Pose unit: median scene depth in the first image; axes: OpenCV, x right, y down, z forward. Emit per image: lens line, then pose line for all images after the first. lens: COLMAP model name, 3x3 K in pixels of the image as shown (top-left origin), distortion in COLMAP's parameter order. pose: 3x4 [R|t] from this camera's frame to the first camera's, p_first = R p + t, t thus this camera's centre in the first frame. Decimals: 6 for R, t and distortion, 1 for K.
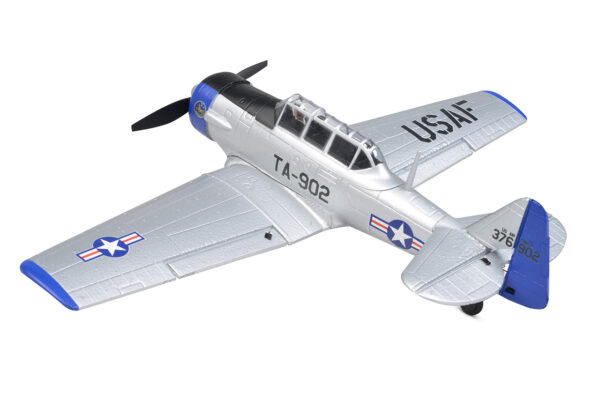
lens RADIAL K [[1047.1, 0, 299.7], [0, 1047.1, 200.5], [0, 0, 1]] dist [0.046662, 0.000000]
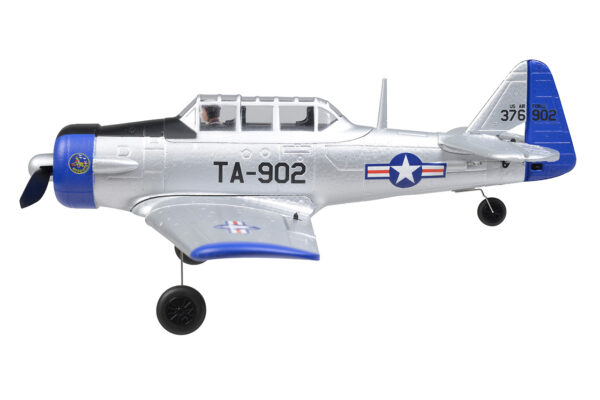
lens RADIAL K [[1047.1, 0, 300.0], [0, 1047.1, 199.4], [0, 0, 1]] dist [0.046662, 0.000000]
pose [[0.709037, -0.278939, 0.647657, -0.531194], [0.468202, 0.873002, -0.136582, 0.128882], [-0.527308, 0.400075, 0.749591, 0.372262]]
